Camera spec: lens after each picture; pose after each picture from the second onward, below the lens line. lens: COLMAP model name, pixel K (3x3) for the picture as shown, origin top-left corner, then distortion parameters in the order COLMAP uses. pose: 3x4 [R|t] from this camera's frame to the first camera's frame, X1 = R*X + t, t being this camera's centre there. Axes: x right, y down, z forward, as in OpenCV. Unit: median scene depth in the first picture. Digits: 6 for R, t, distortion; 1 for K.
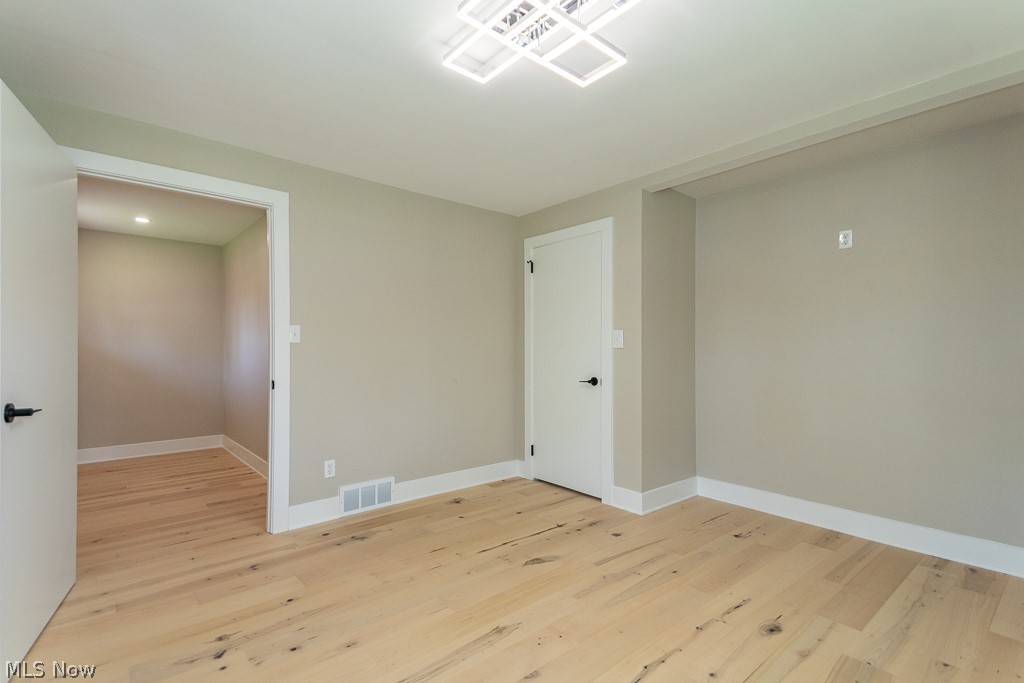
lens RADIAL K [[471.5, 0, 510.4], [0, 471.5, 345.0], [0, 0, 1]] dist [0.062886, -0.018309]
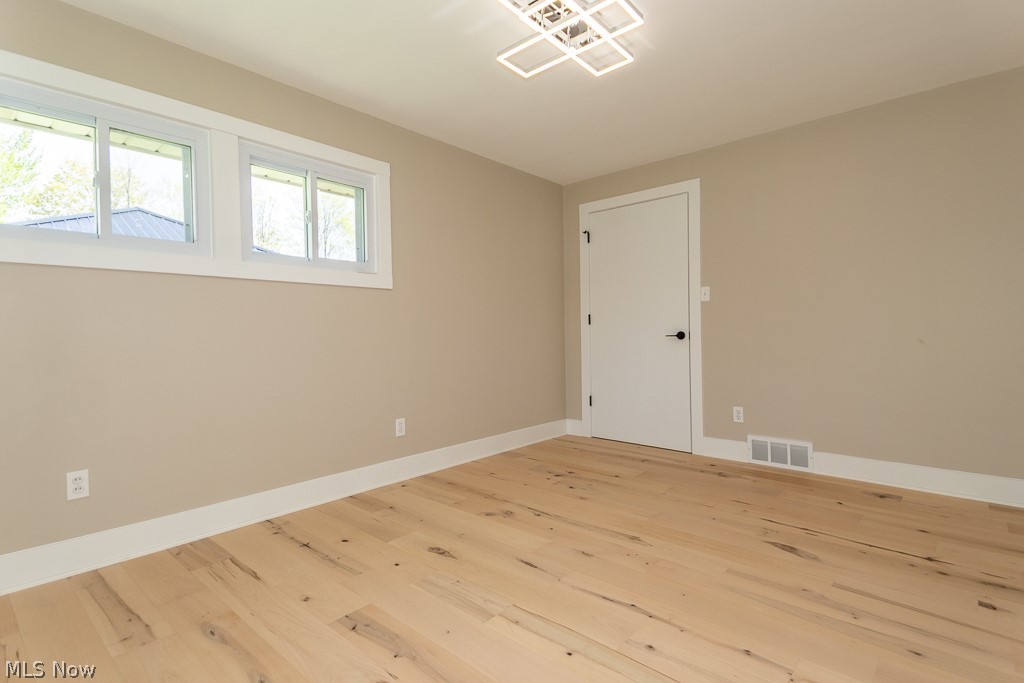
lens RADIAL K [[471.5, 0, 511.9], [0, 471.5, 334.2], [0, 0, 1]] dist [0.062886, -0.018309]
pose [[0.168920, 0.009756, -0.985582, 0.681107], [0.023029, 0.999639, 0.013842, 0.053319], [0.985361, -0.025035, 0.168634, 0.344061]]
